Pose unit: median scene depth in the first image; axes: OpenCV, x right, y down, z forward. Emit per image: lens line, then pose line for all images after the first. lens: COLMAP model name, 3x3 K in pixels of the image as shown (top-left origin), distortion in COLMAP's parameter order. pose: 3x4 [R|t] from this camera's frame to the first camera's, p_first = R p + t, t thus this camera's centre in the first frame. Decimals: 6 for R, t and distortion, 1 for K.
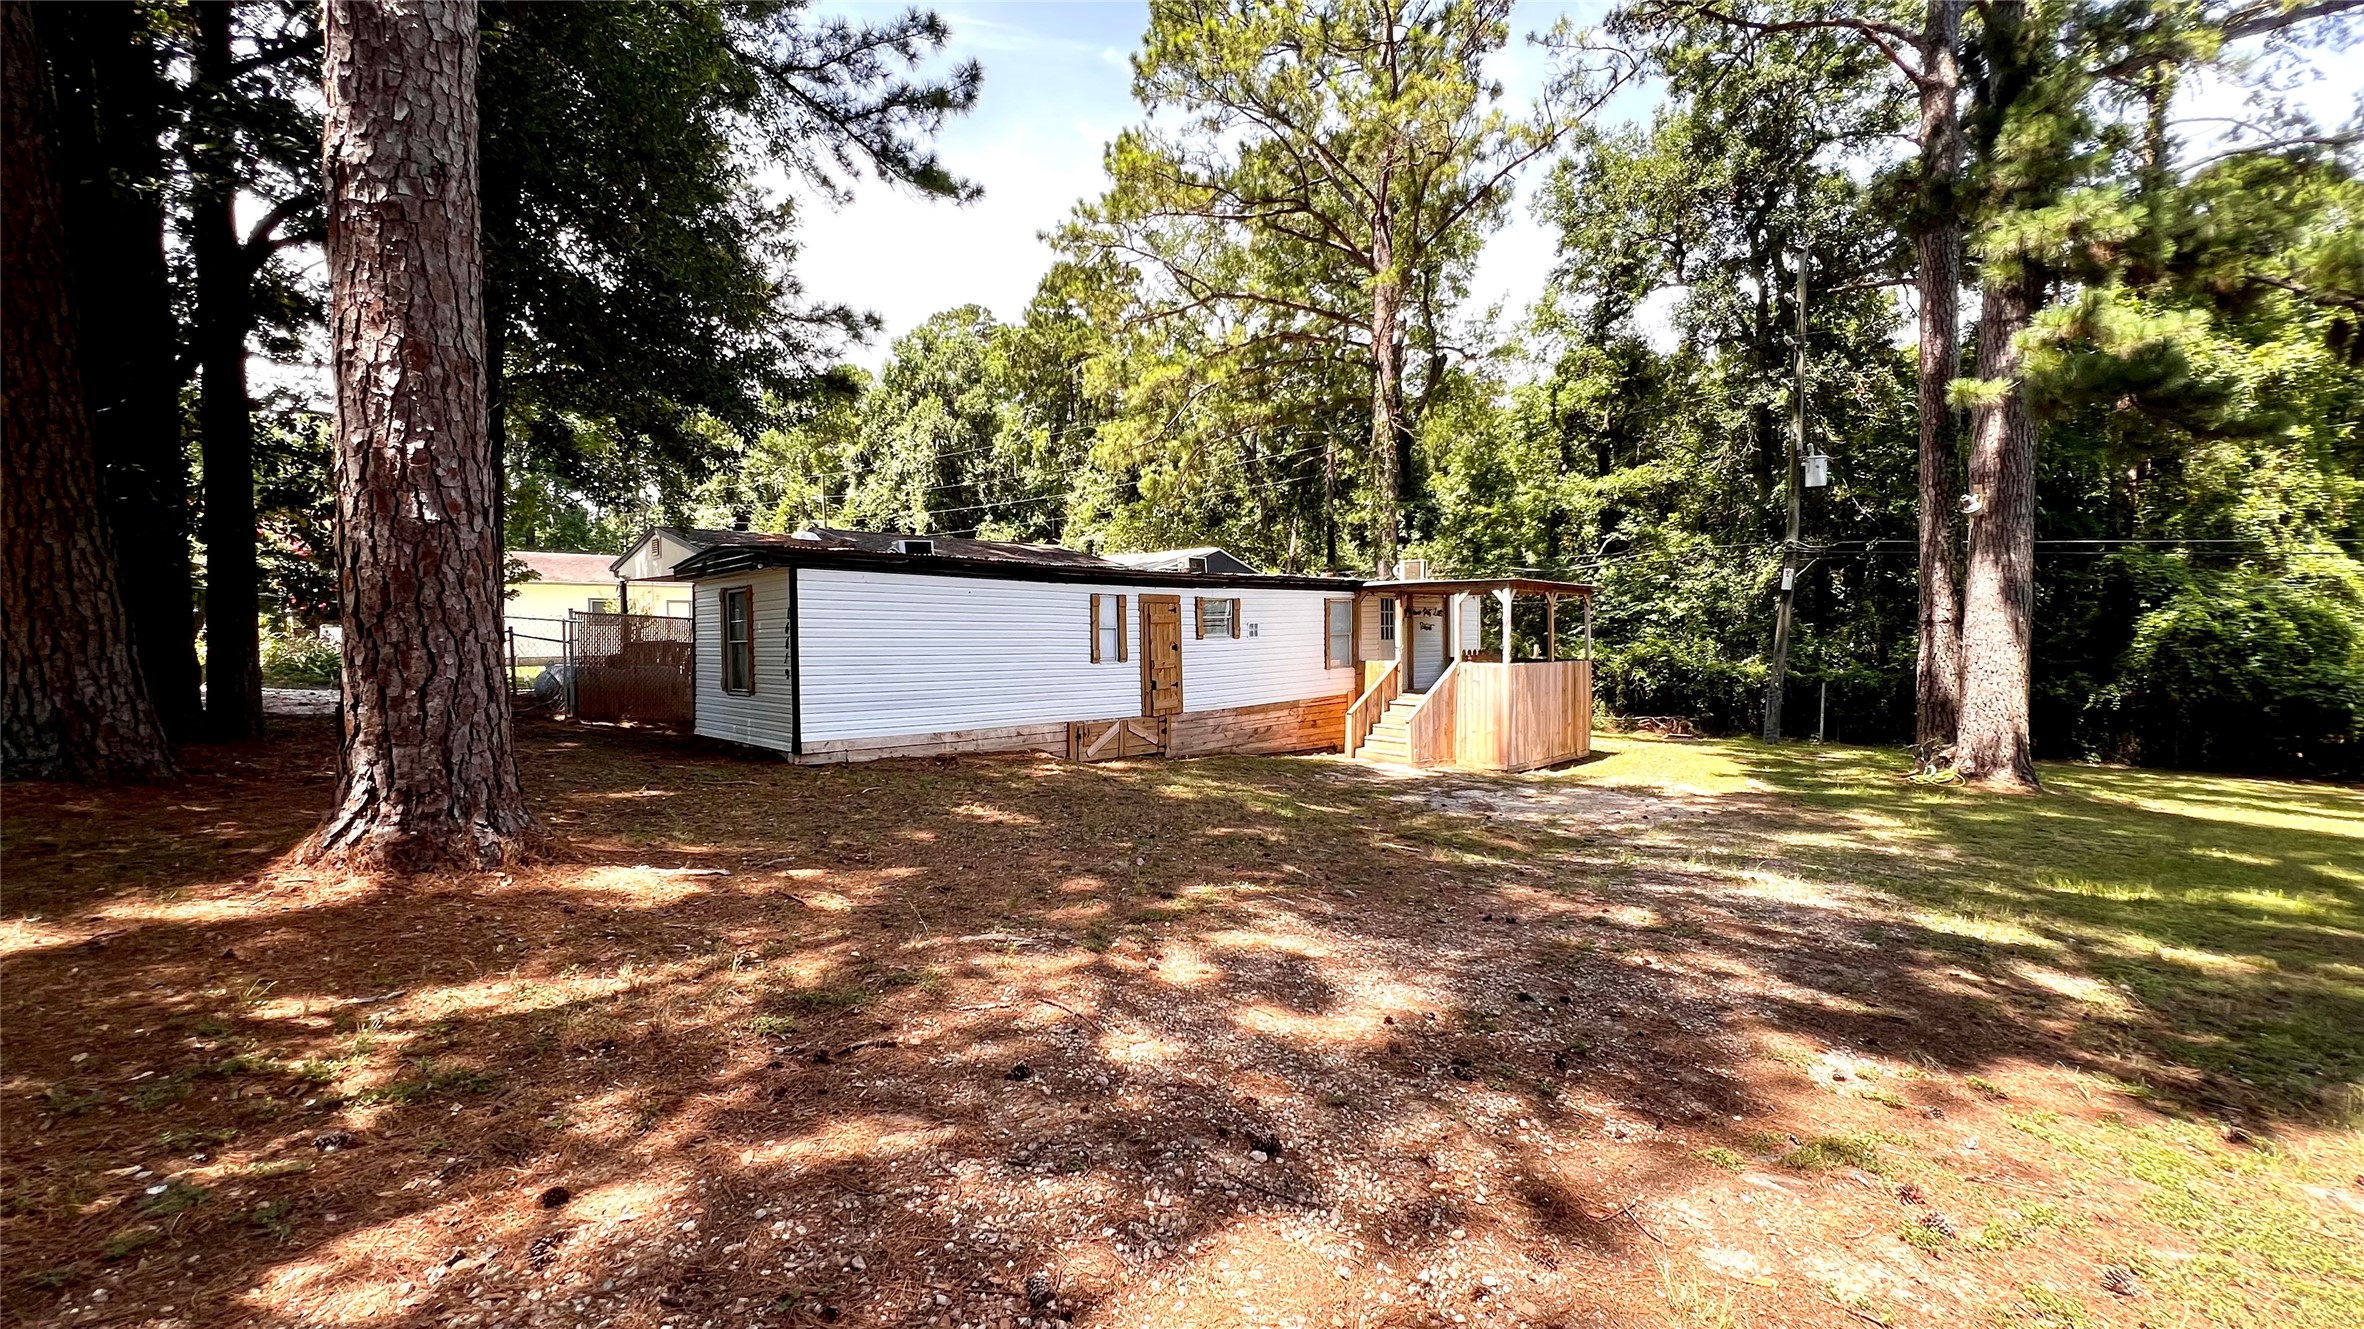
lens RADIAL K [[949.2, 0, 1170.4], [0, 949.2, 662.6], [0, 0, 1]] dist [0.000625, -0.000080]
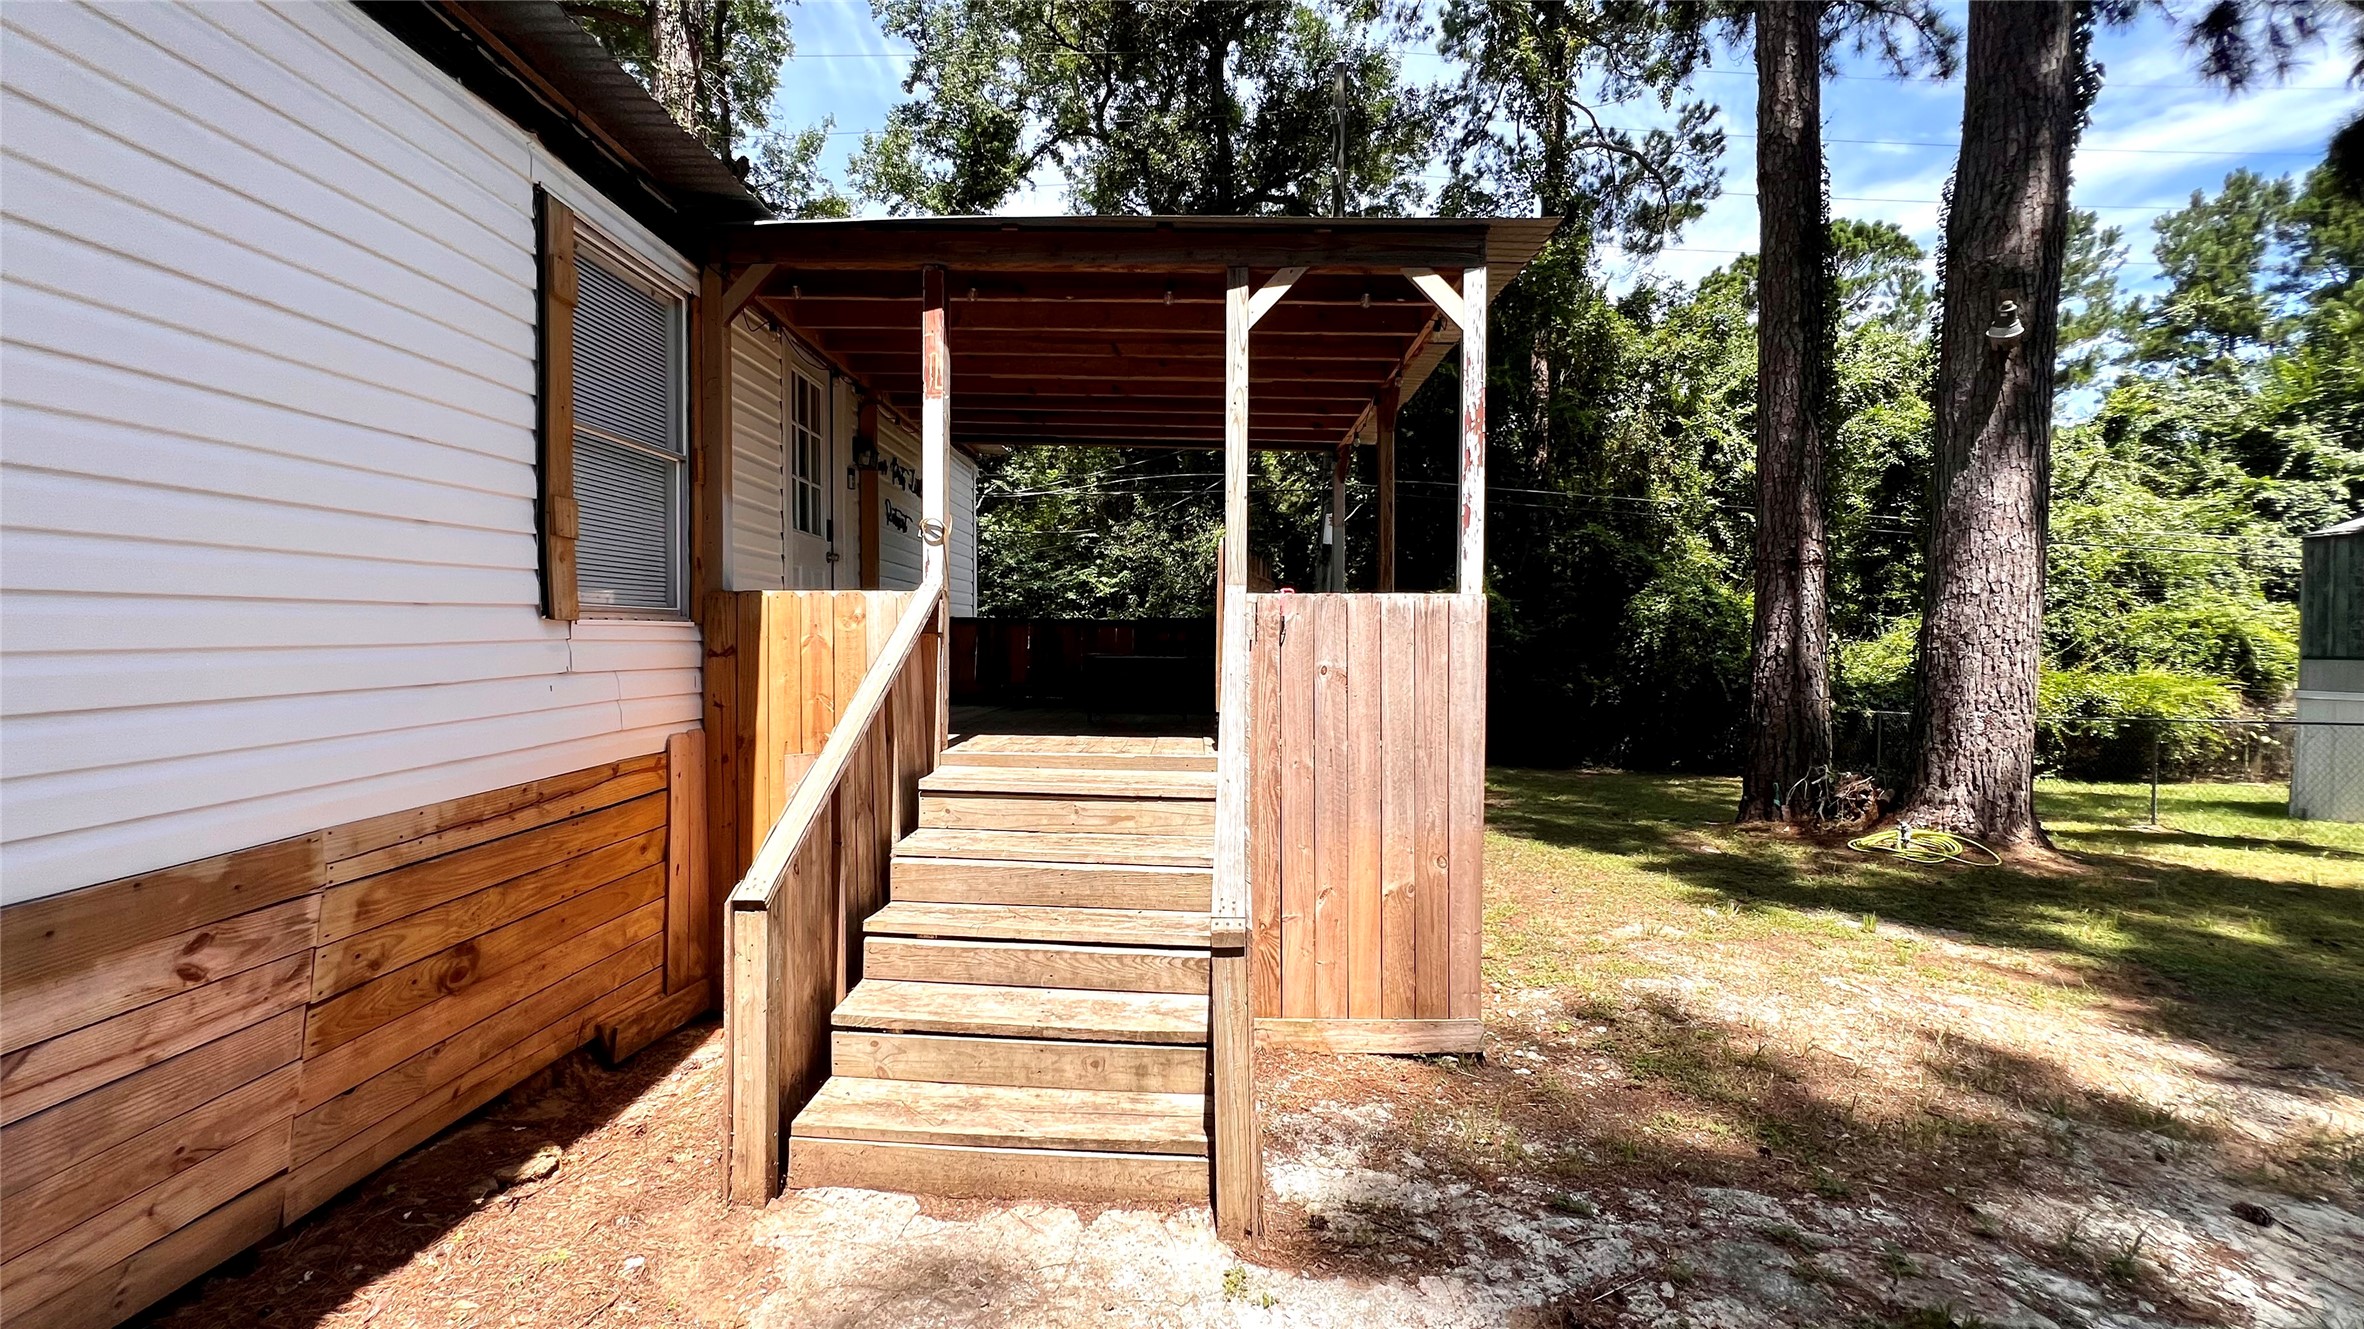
lens RADIAL K [[948.3, 0, 1175.5], [0, 948.3, 663.9], [0, 0, 1]] dist [-0.001518, 0.000006]
pose [[0.713276, -0.002806, 0.700877, 0.096480], [0.012337, 0.999887, -0.008553, 0.013508], [-0.700774, 0.014747, 0.713231, 0.617473]]
